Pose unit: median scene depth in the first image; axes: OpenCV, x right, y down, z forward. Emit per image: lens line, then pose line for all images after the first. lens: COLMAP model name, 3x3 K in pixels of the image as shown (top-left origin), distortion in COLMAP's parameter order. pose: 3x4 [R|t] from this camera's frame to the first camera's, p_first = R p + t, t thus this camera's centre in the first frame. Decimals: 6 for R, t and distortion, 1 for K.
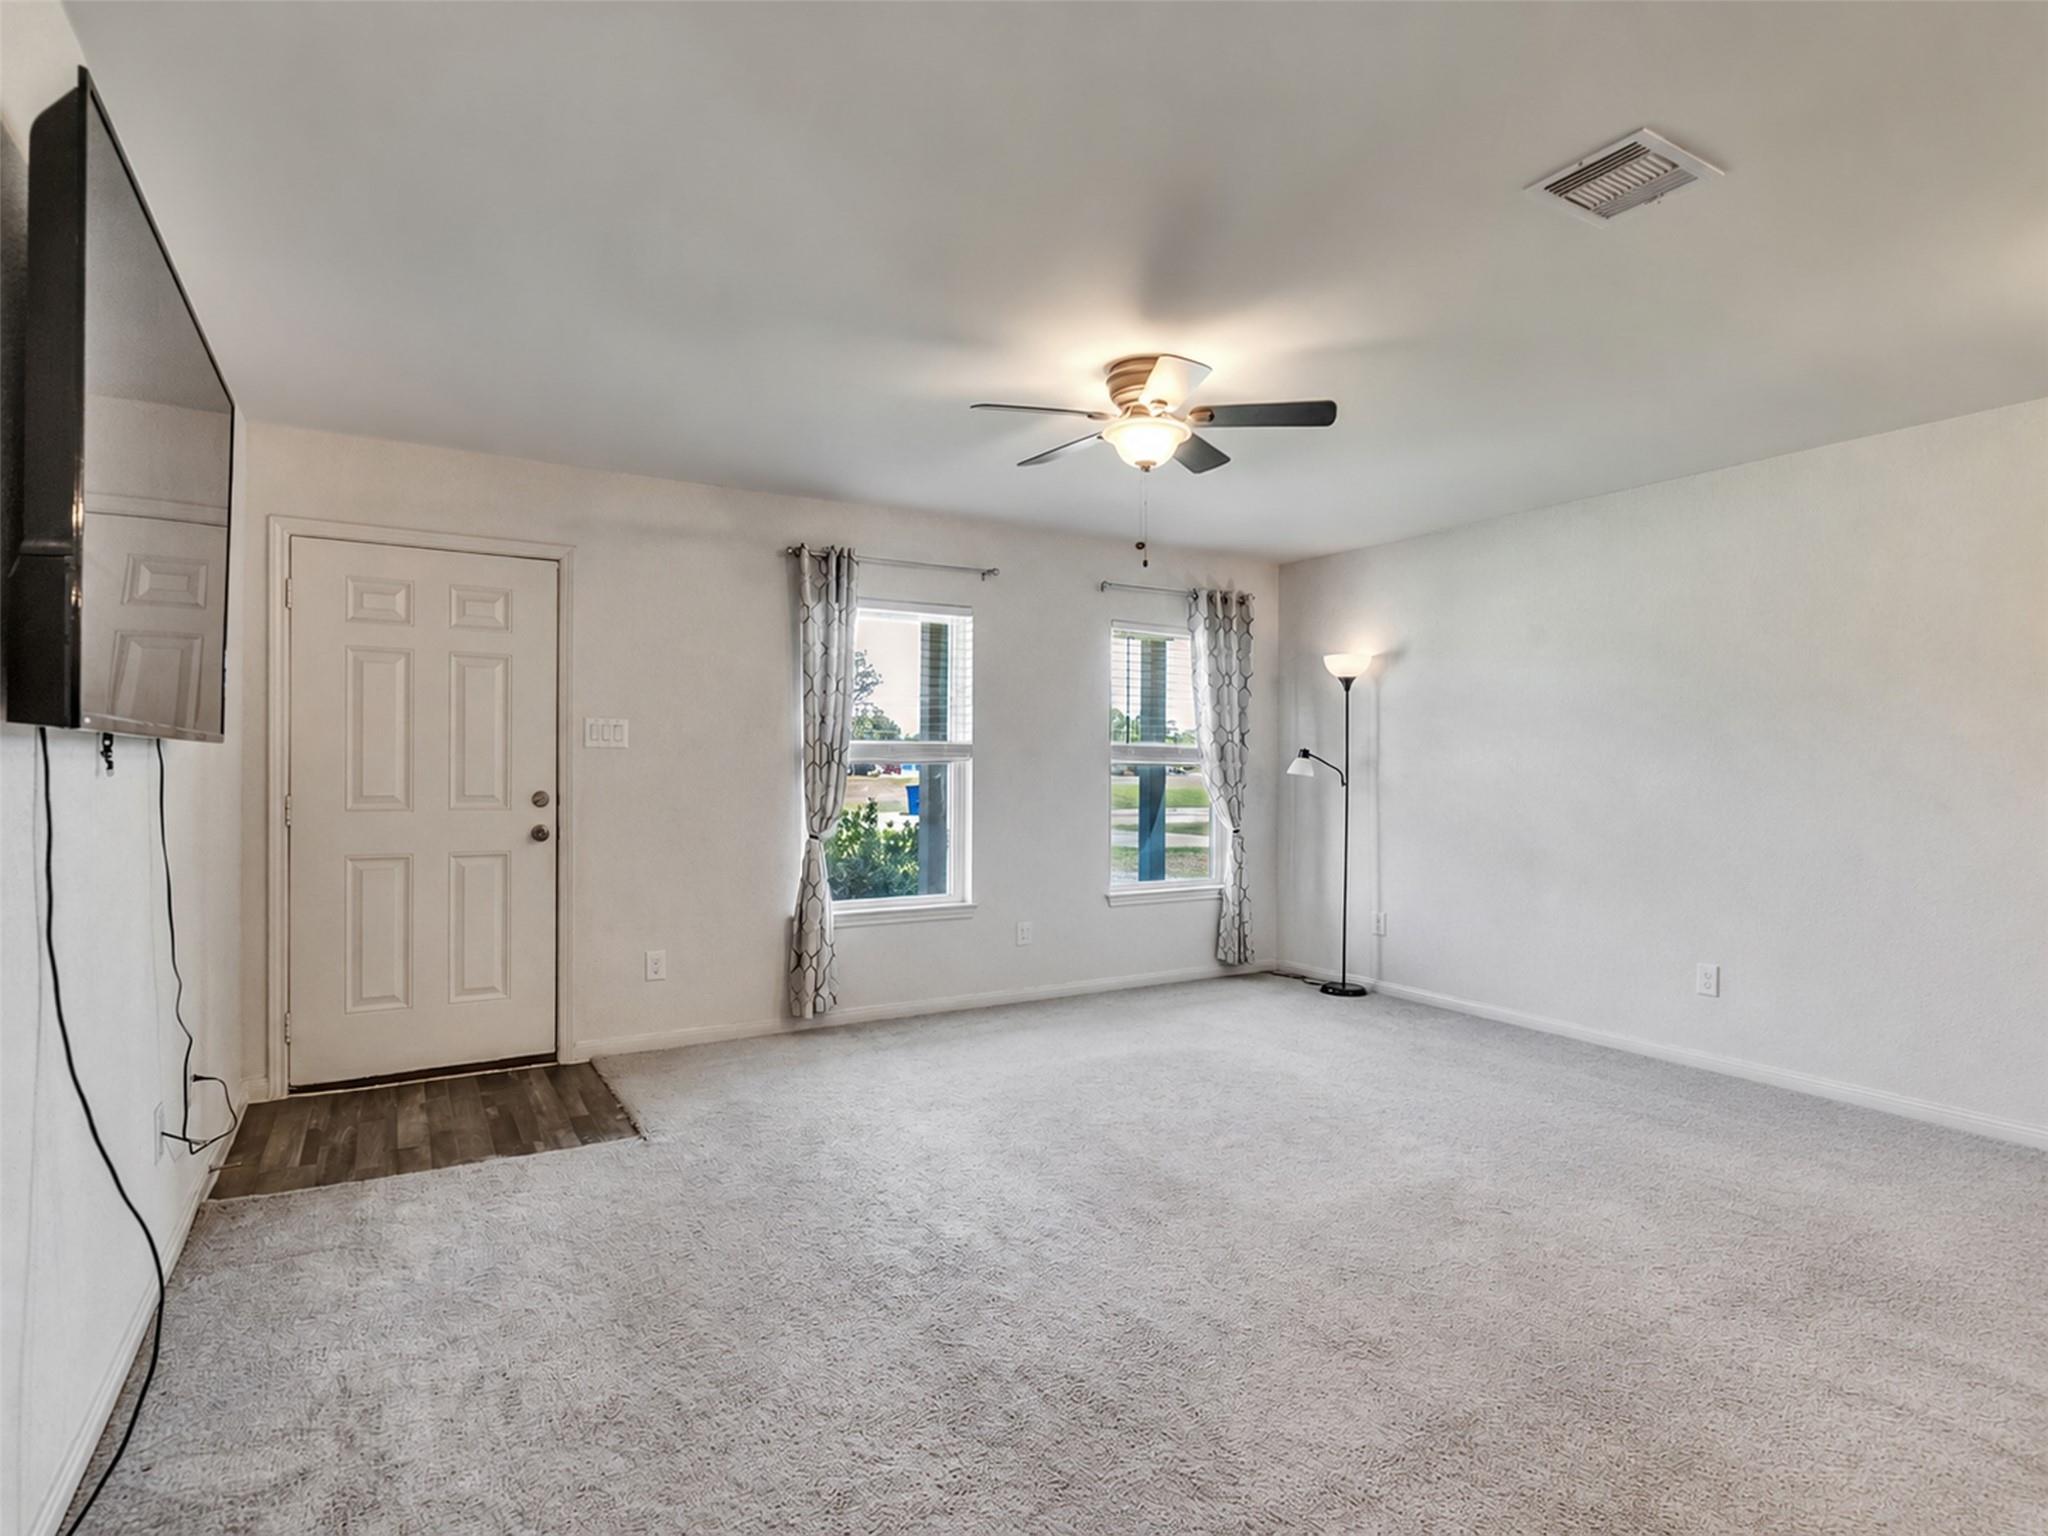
lens RADIAL K [[1058.6, 0, 1011.5], [0, 1058.6, 770.2], [0, 0, 1]] dist [-0.001292, 0.002804]
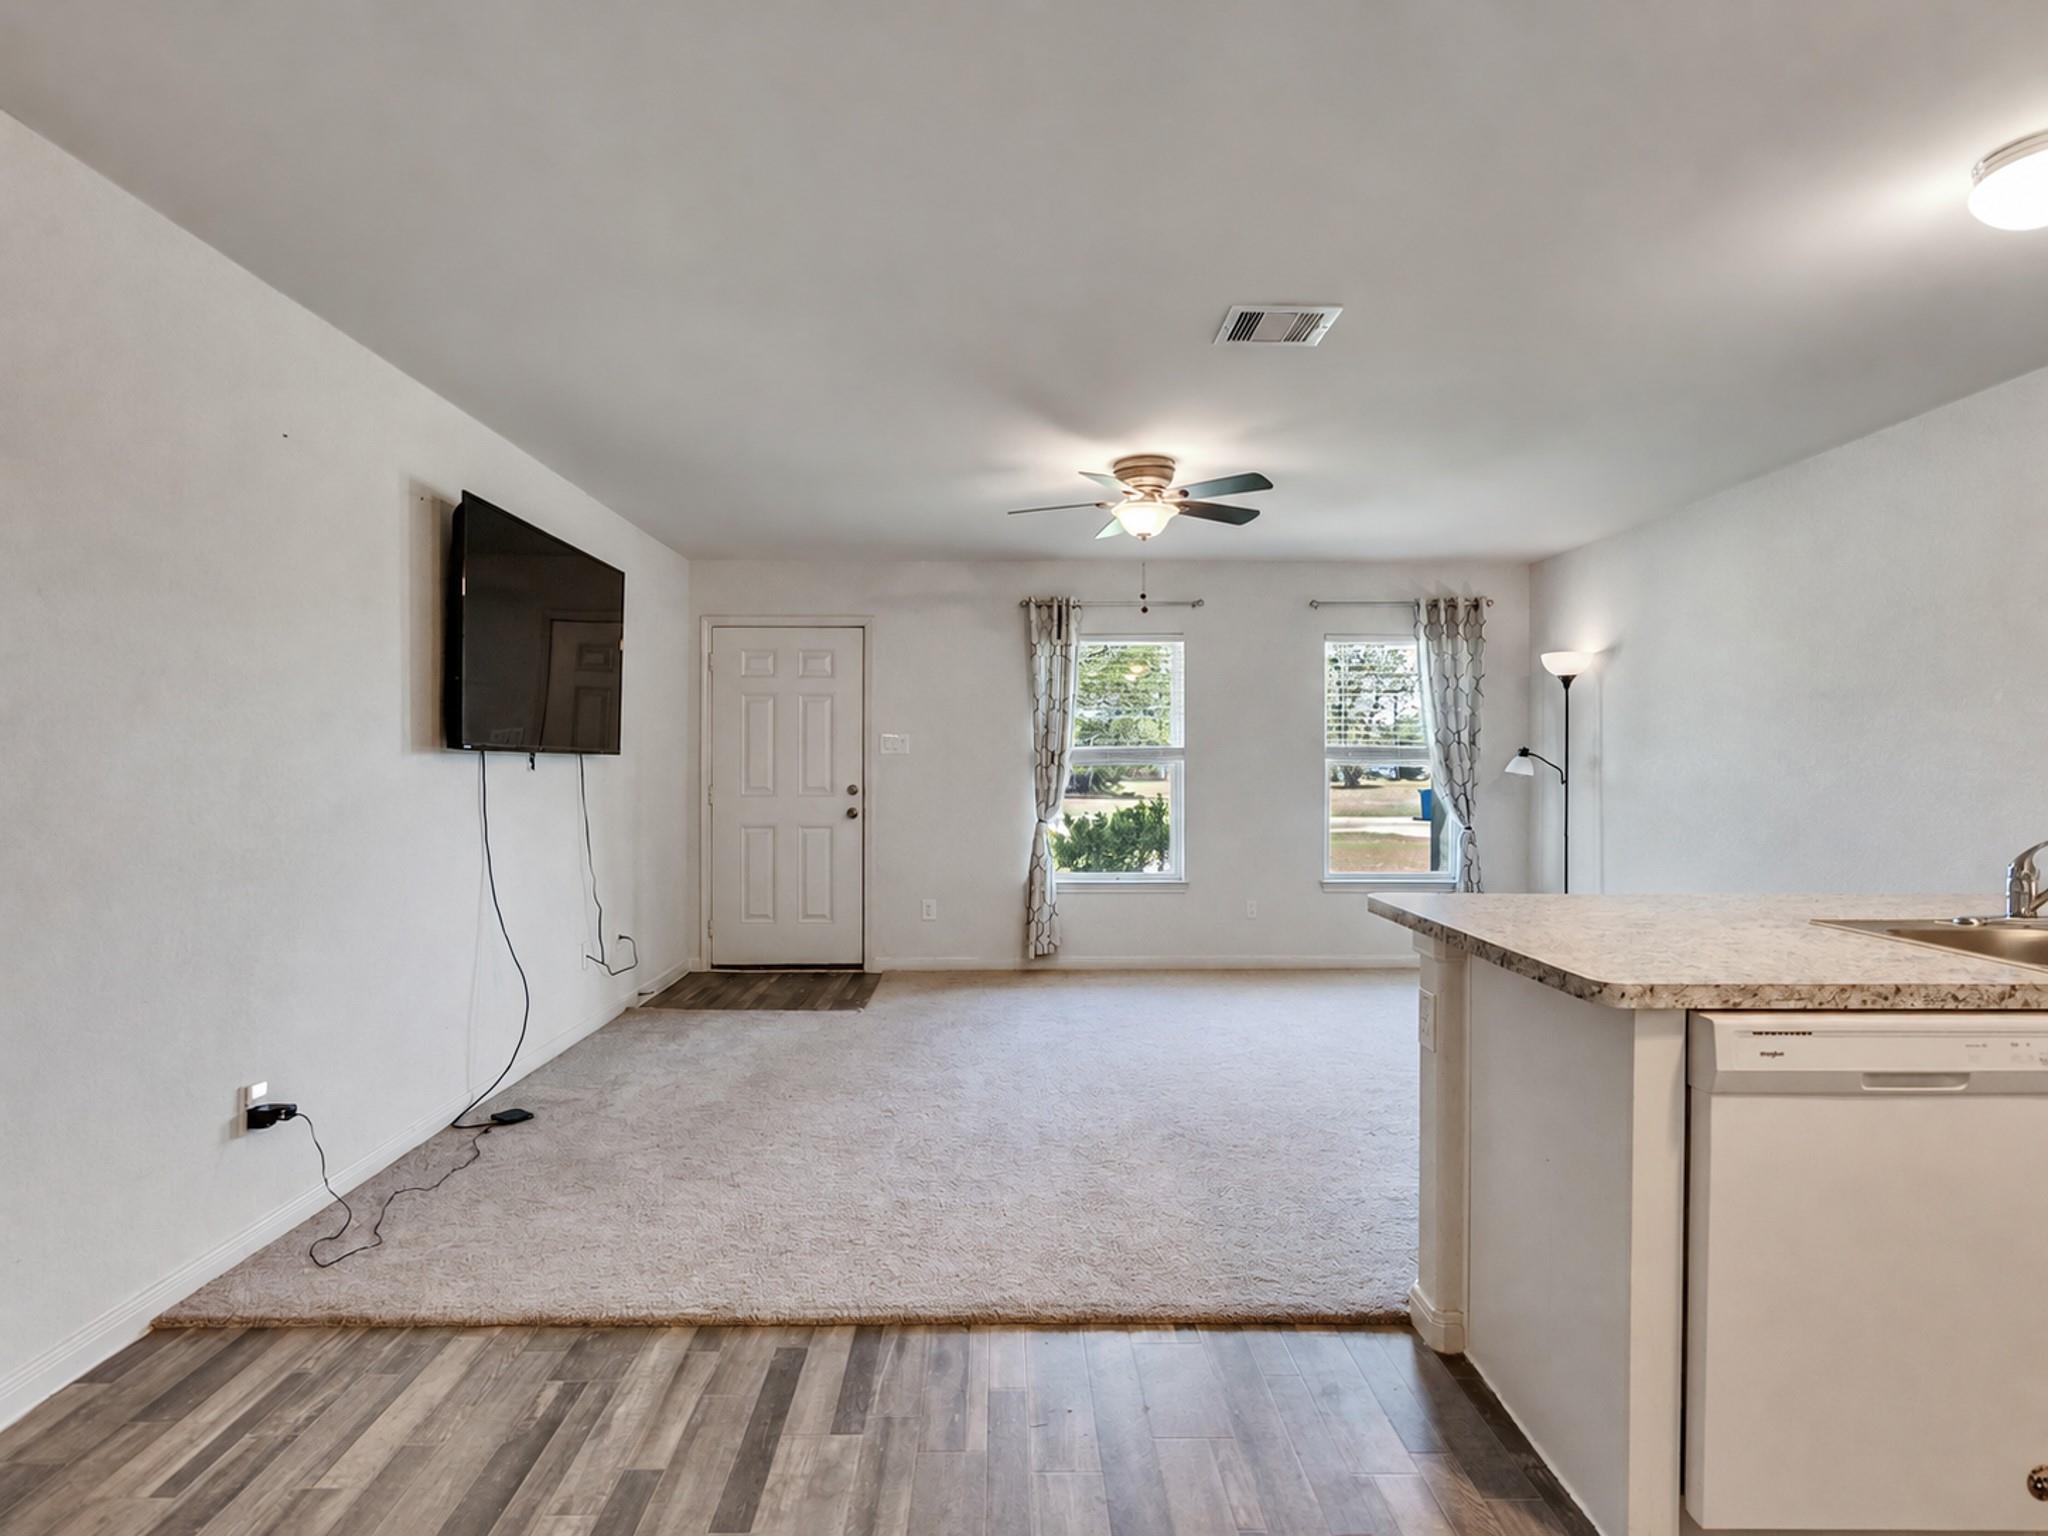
lens RADIAL K [[1058.6, 0, 1011.5], [0, 1058.6, 770.2], [0, 0, 1]] dist [-0.001292, 0.002804]
pose [[0.867338, -0.003881, -0.497705, 0.427113], [0.001674, 0.999987, -0.004880, 0.006652], [0.497717, 0.003400, 0.867333, -0.148639]]
